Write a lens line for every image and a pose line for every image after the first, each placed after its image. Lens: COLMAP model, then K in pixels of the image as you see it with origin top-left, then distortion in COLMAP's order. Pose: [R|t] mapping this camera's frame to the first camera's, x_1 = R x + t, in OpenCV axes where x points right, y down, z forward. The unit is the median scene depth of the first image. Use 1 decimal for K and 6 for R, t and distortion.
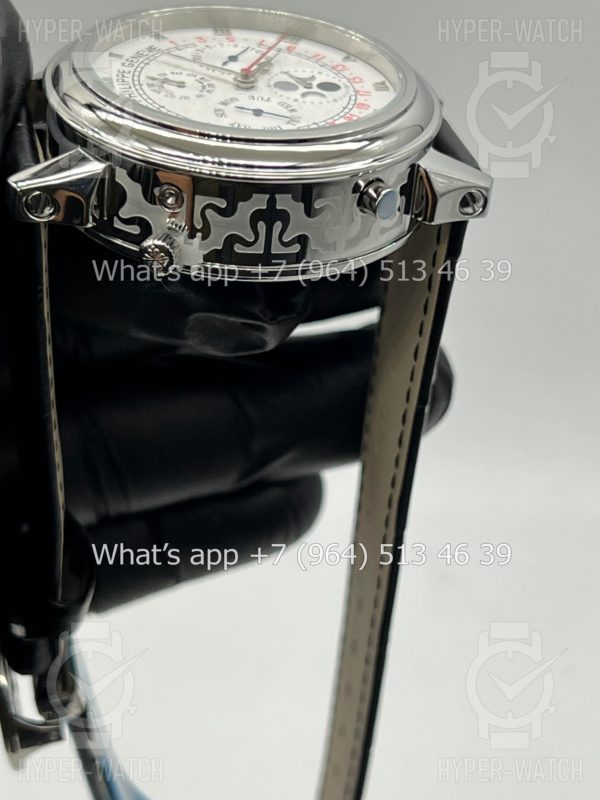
lens RADIAL K [[1901.0, 0, 300.0], [0, 1901.0, 400.0], [0, 0, 1]] dist [0.236390, 0.500818]
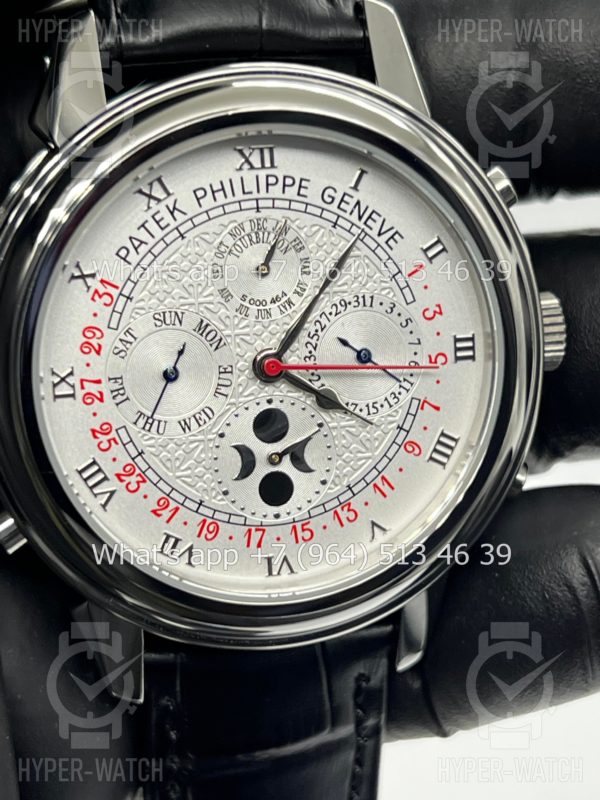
lens RADIAL K [[1901.0, 0, 300.0], [0, 1901.0, 400.0], [0, 0, 1]] dist [0.236390, 0.500818]
pose [[-0.118752, 0.992858, 0.011419, -0.025394], [-0.715075, -0.093495, 0.692767, -0.643311], [0.688887, 0.074103, 0.721071, 0.524830]]
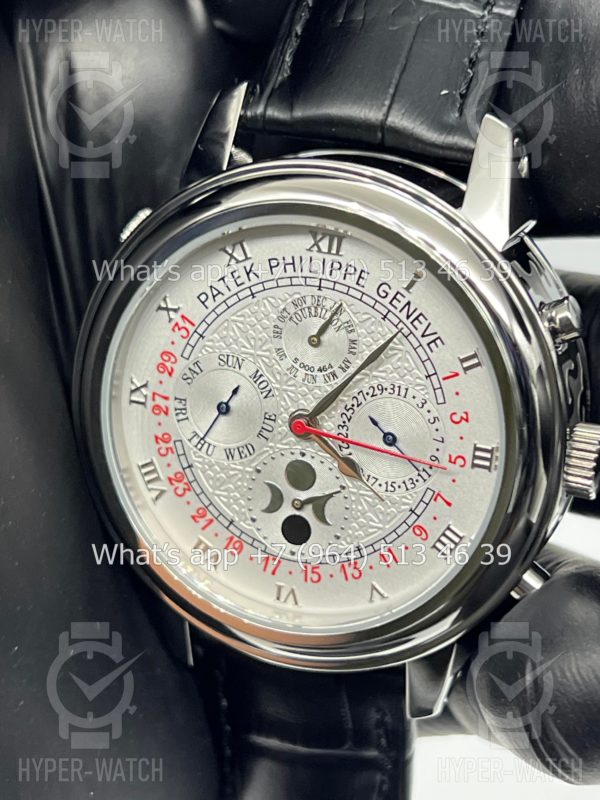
lens RADIAL K [[1901.0, 0, 300.0], [0, 1901.0, 400.0], [0, 0, 1]] dist [0.236390, 0.500818]
pose [[-0.317817, 0.922628, 0.218517, -0.202401], [-0.210796, -0.293454, 0.932443, -0.869930], [0.924423, 0.250284, 0.287751, 0.781131]]
